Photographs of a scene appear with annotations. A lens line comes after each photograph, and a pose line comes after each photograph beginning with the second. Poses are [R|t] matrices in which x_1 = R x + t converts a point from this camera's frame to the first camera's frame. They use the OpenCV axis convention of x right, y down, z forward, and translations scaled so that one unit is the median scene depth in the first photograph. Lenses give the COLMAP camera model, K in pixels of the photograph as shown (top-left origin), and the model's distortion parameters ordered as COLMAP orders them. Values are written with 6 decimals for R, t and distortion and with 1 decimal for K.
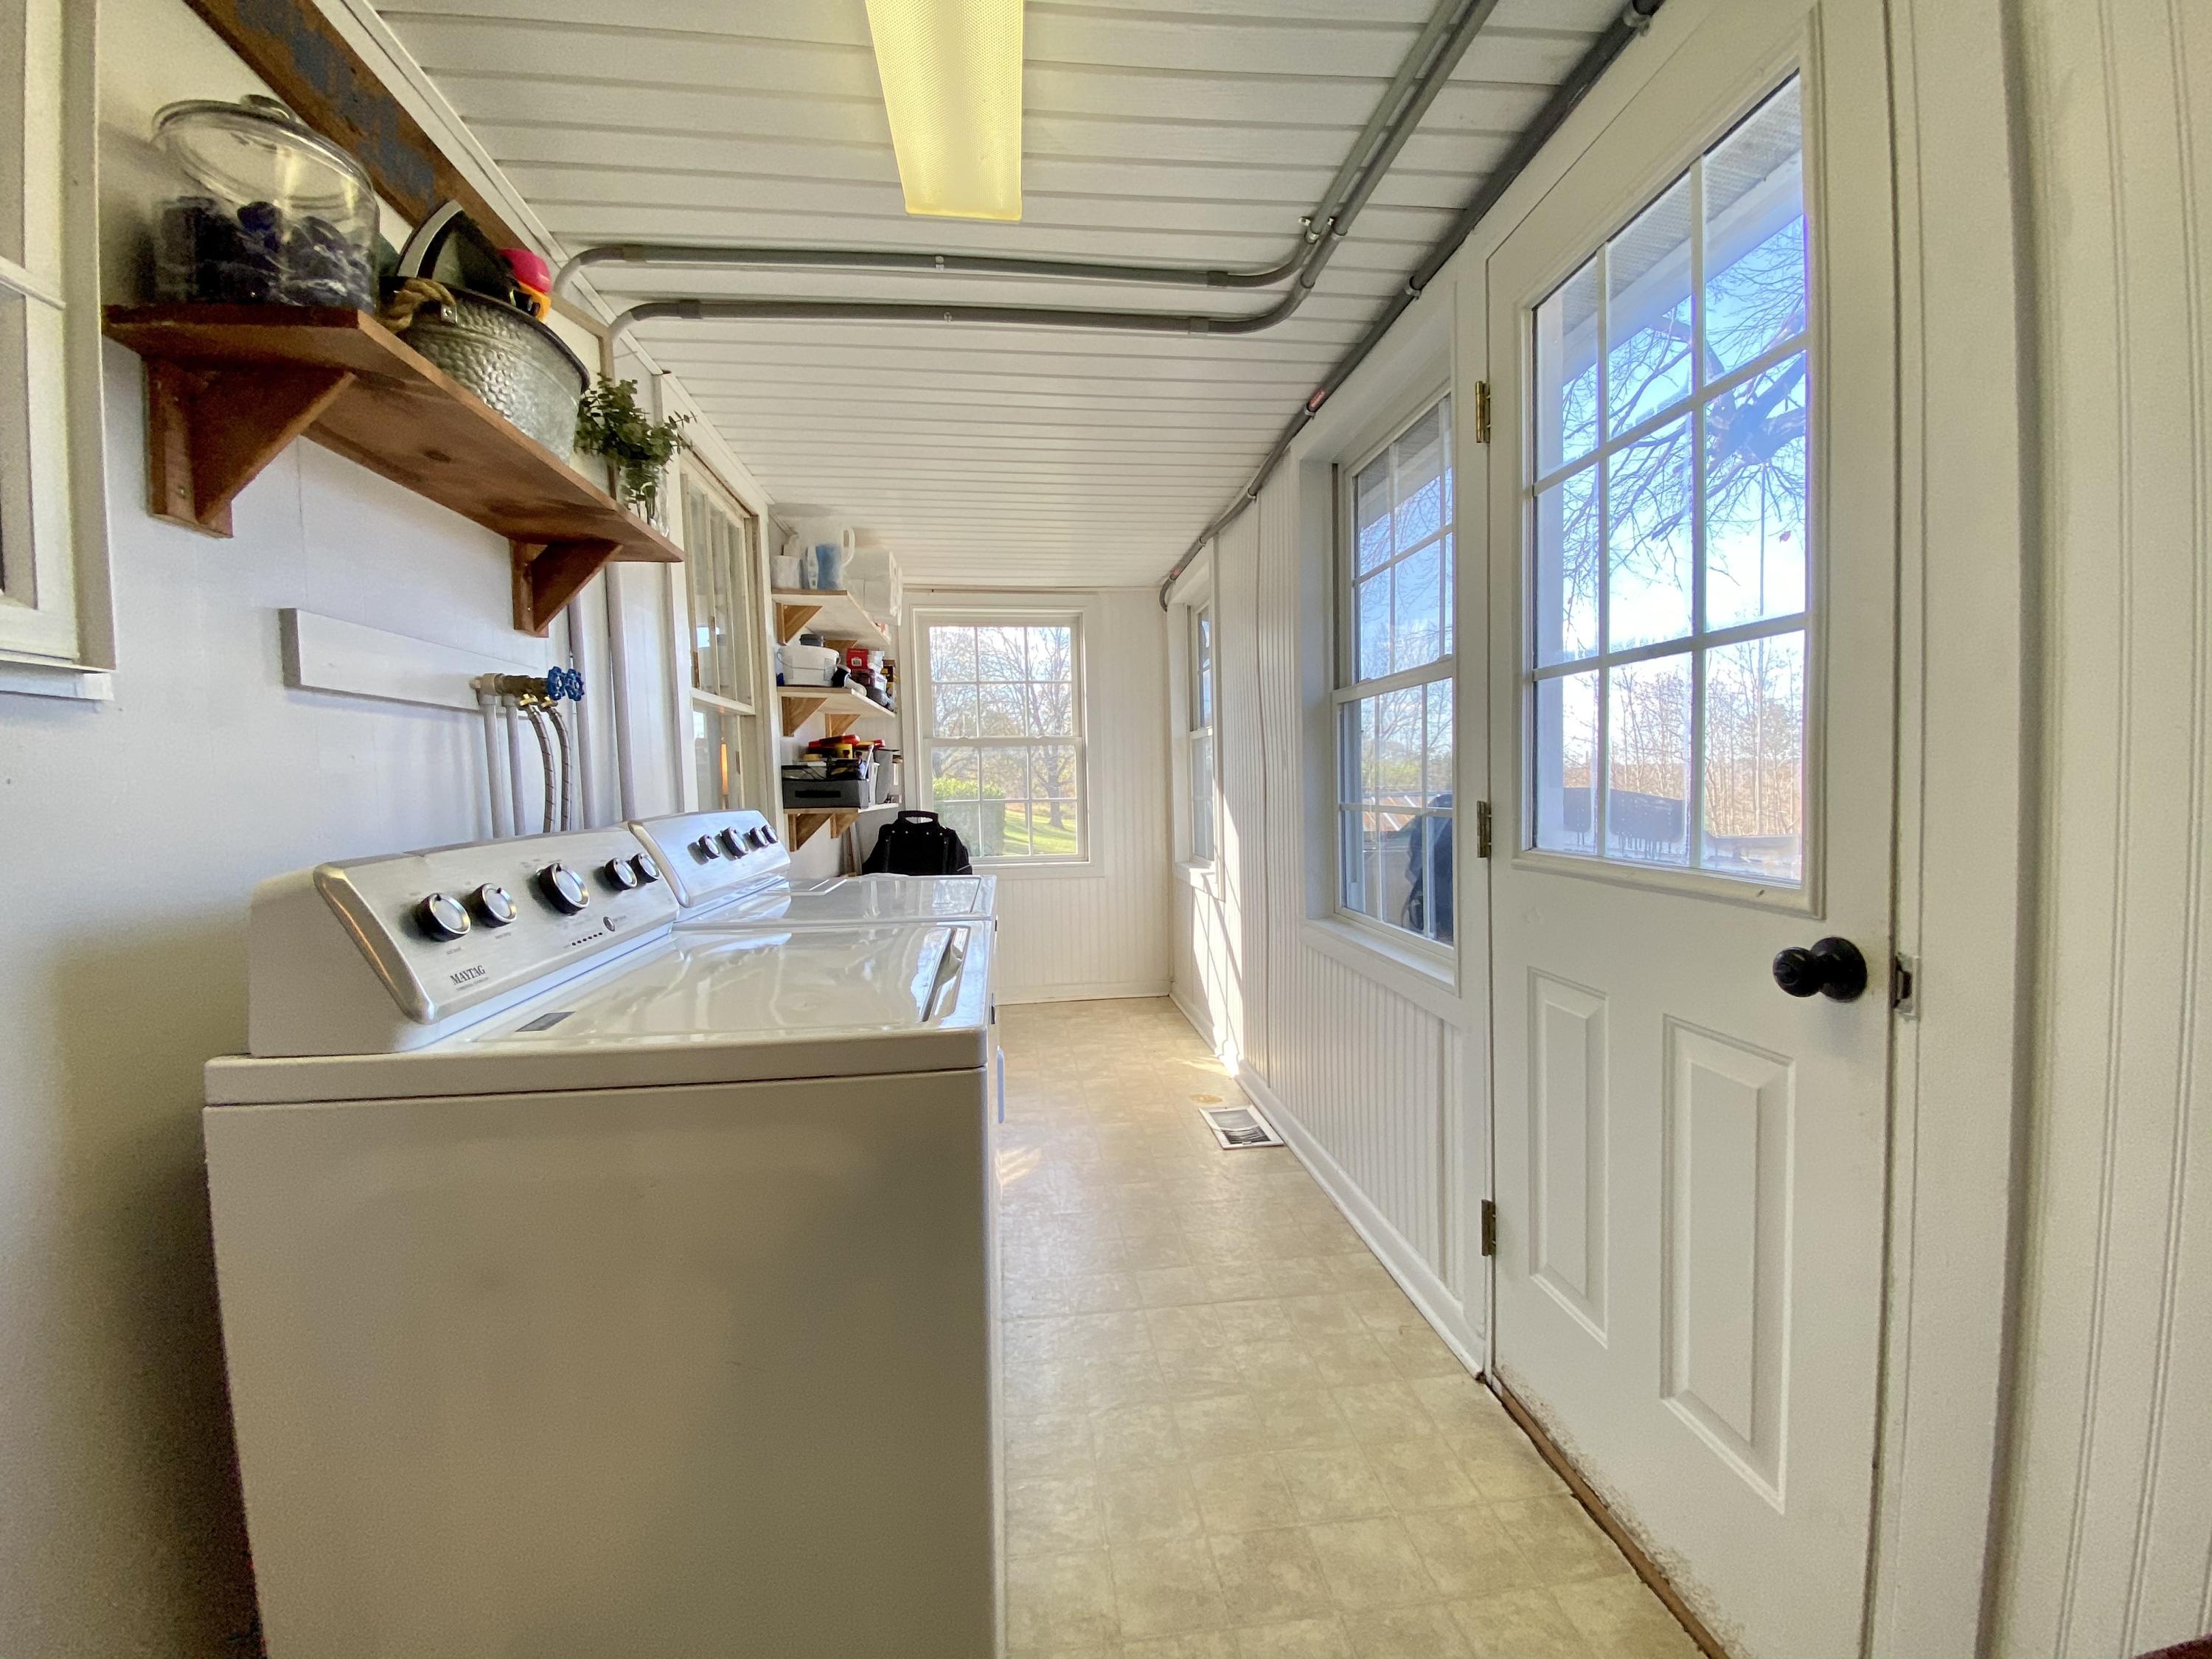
lens RADIAL K [[896.0, 0, 1093.7], [0, 896.0, 828.2], [0, 0, 1]] dist [0.003258, -0.011636]
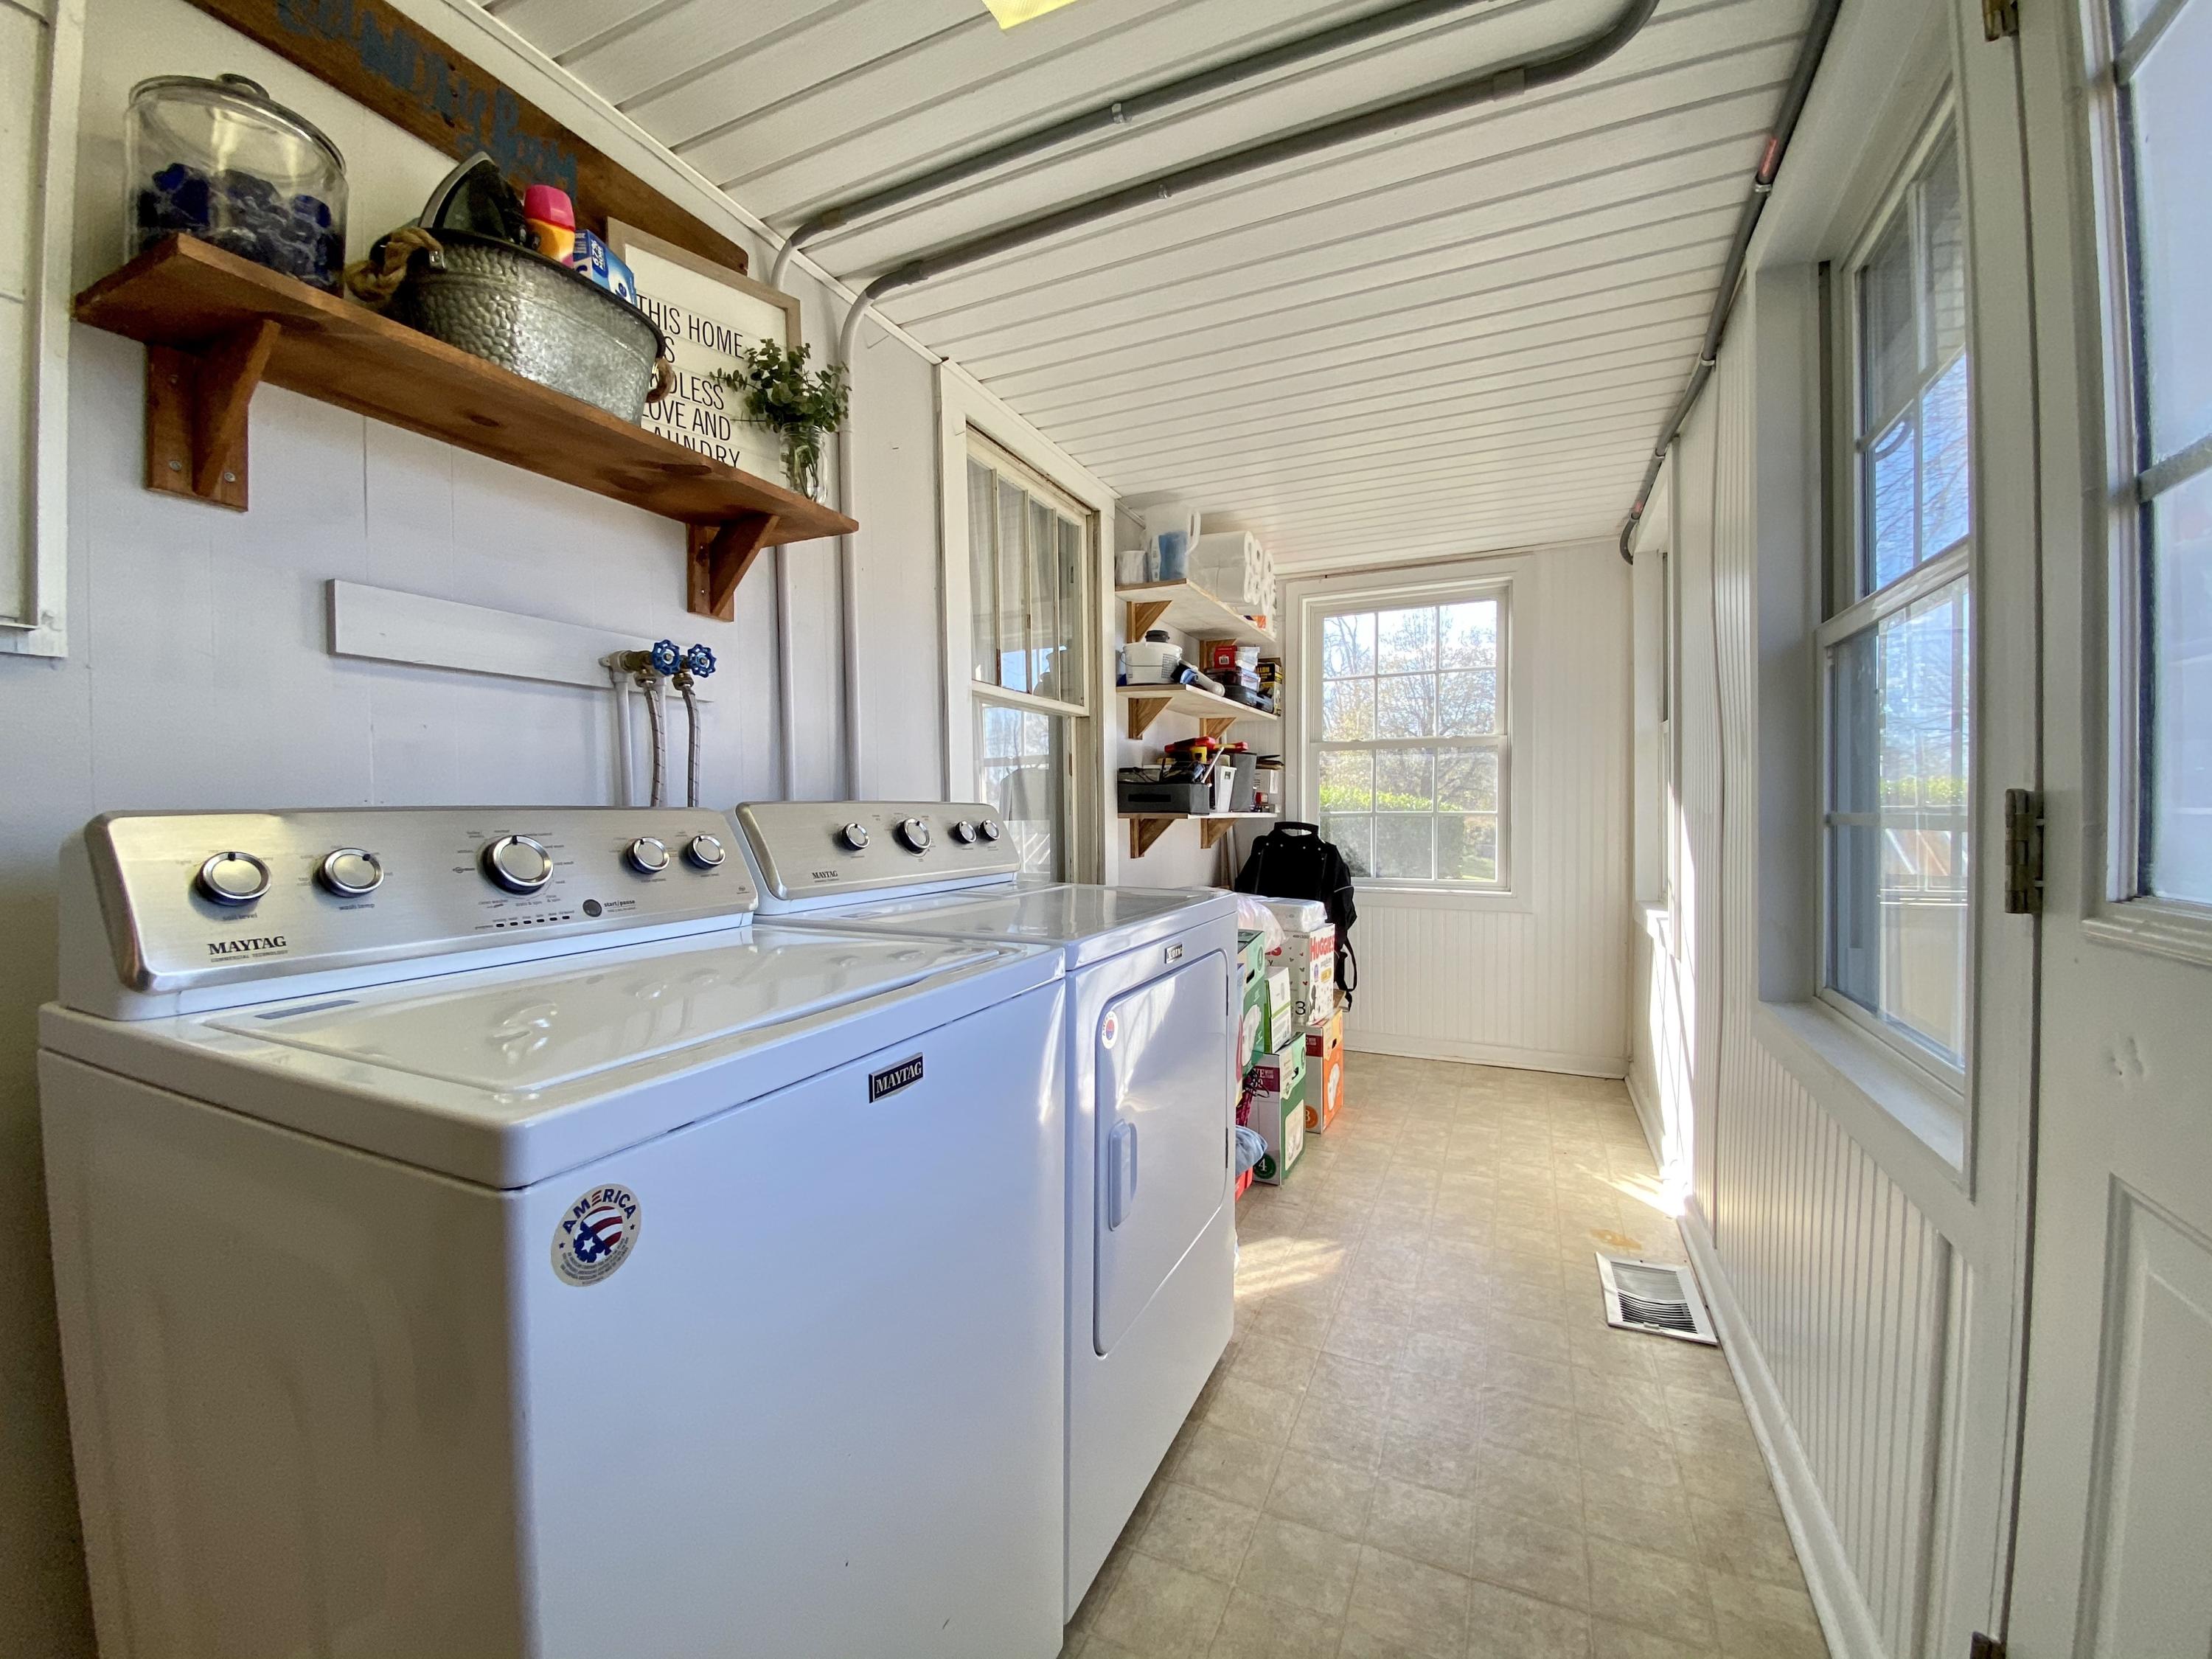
lens RADIAL K [[896.0, 0, 1100.2], [0, 896.0, 829.0], [0, 0, 1]] dist [0.003258, -0.011636]
pose [[0.856011, 0.028255, -0.516184, 0.127621], [-0.040592, 0.999096, -0.012627, 0.006818], [0.515361, 0.031762, 0.856384, 0.177344]]
